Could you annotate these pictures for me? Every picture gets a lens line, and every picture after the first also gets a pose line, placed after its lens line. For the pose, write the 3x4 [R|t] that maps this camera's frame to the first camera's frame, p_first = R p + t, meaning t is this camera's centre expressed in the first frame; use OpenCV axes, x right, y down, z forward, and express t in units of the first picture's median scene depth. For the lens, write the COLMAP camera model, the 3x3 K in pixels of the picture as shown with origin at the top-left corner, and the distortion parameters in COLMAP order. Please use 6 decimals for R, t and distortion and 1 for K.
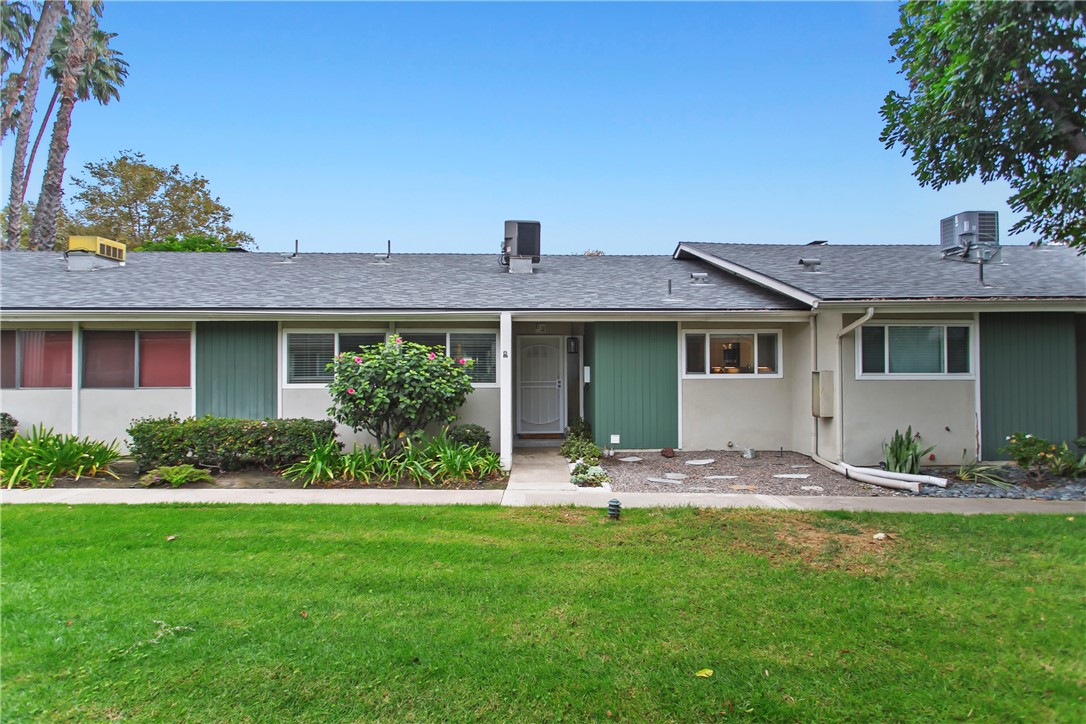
lens RADIAL K [[553.0, 0, 548.6], [0, 553.0, 365.9], [0, 0, 1]] dist [0.006219, 0.000410]
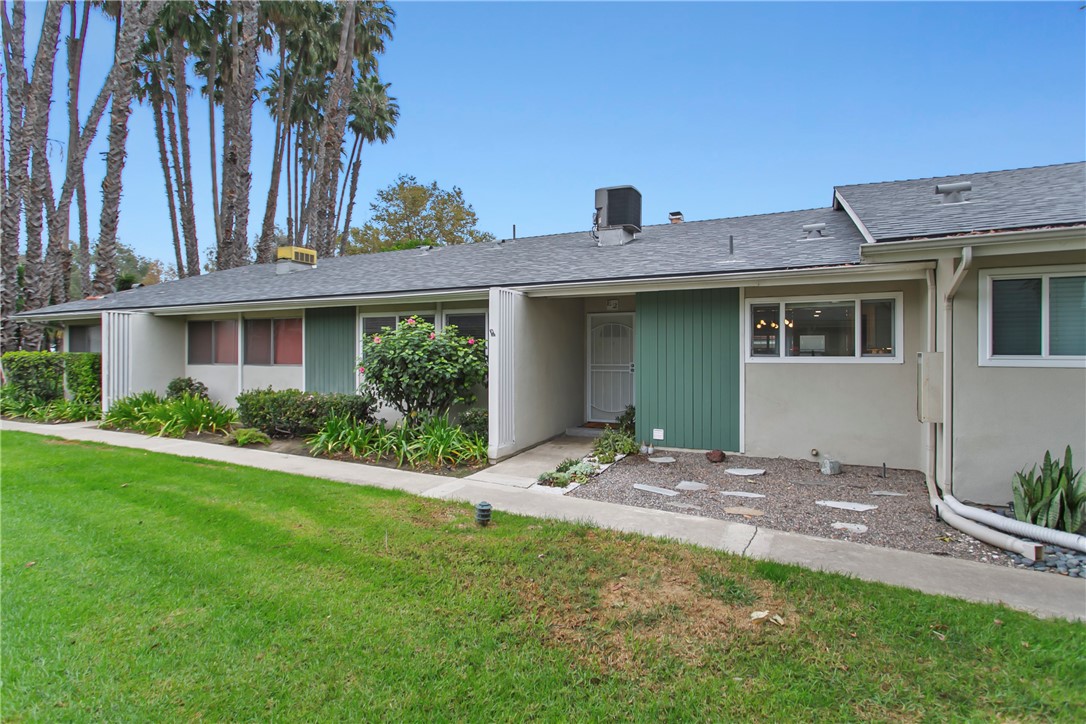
lens RADIAL K [[553.0, 0, 543.2], [0, 553.0, 357.0], [0, 0, 1]] dist [0.006219, 0.000410]
pose [[0.882086, 0.006188, -0.471048, 0.358740], [-0.001304, 0.999942, 0.010694, 0.007654], [0.471086, -0.008819, 0.882043, 0.185230]]
